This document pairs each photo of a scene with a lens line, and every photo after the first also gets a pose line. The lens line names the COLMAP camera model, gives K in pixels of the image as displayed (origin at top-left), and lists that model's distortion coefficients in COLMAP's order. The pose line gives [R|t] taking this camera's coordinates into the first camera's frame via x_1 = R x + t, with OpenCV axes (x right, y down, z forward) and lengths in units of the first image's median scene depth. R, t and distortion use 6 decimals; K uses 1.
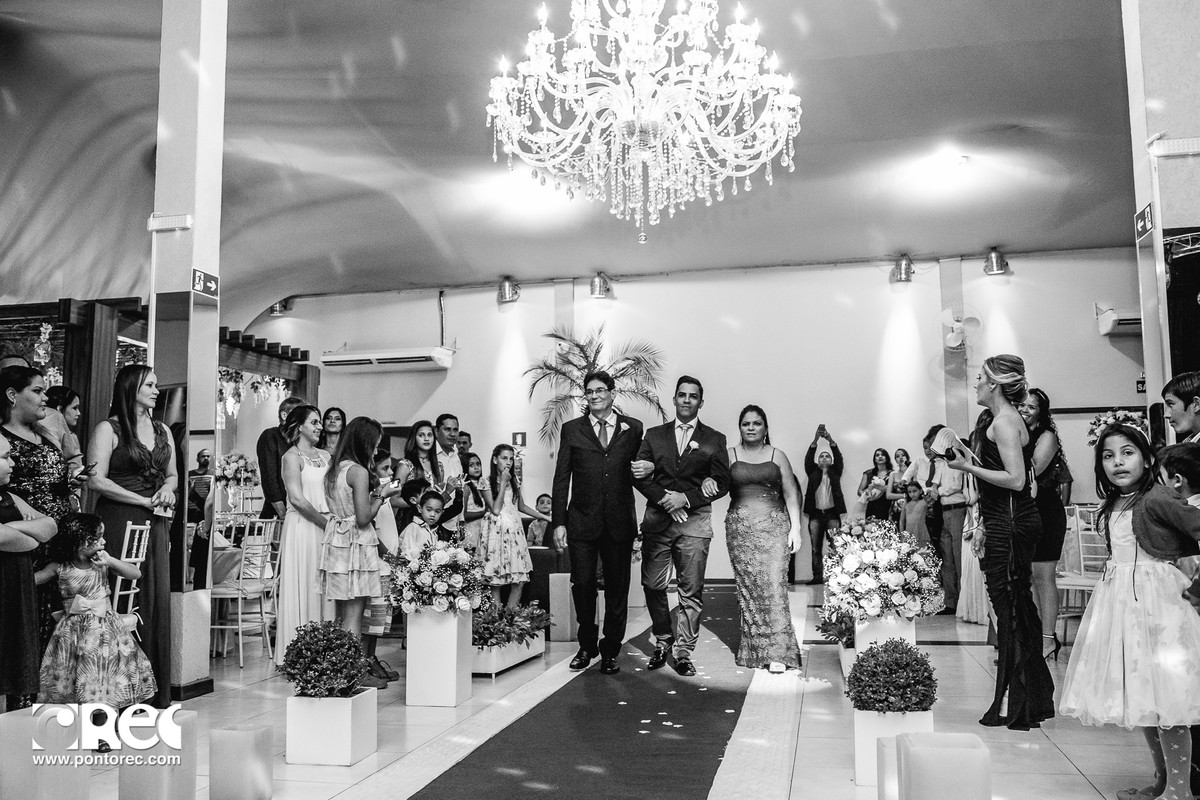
lens RADIAL K [[1079.3, 0, 600.0], [0, 1079.3, 400.0], [0, 0, 1]] dist [-0.050691, -0.007089]
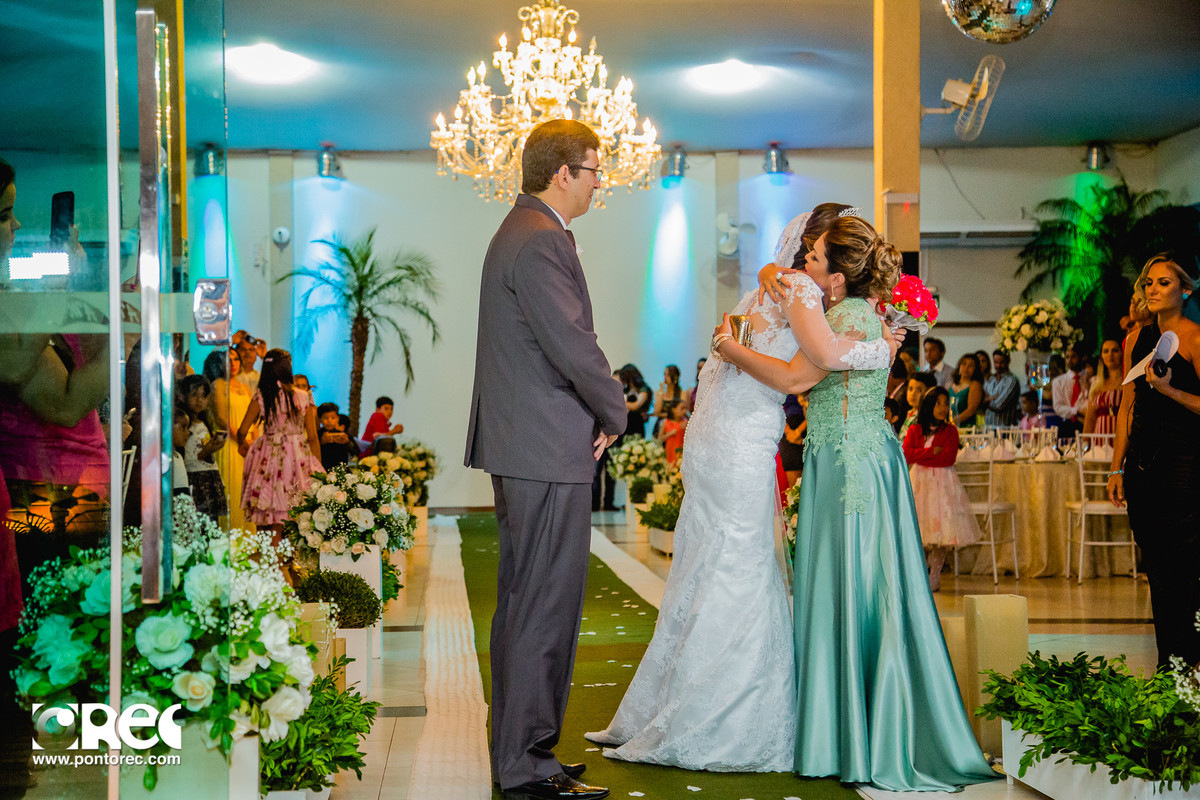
lens RADIAL K [[1995.7, 0, 600.0], [0, 1995.7, 400.0], [0, 0, 1]] dist [0.260083, -0.032945]
pose [[0.961212, 0.005526, 0.275754, -0.471788], [-0.029643, 0.996078, 0.083369, -0.122640], [-0.274211, -0.088310, 0.957606, -1.186581]]
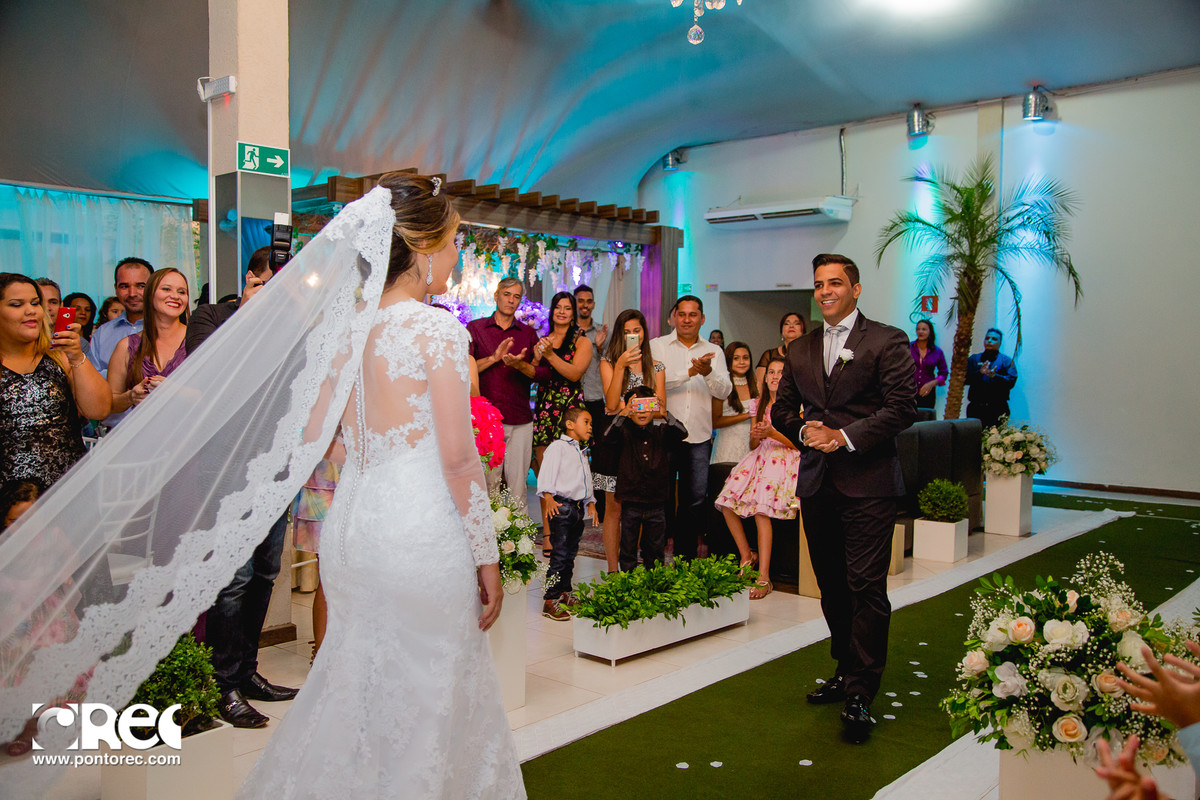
lens RADIAL K [[1049.9, 0, 596.9], [0, 1049.9, 402.4], [0, 0, 1]] dist [-0.005402, 0.005744]
pose [[0.865447, 0.043751, -0.499086, 0.231549], [0.032824, 0.989088, 0.143625, -0.027595], [0.499923, -0.140682, 0.854567, 0.359410]]
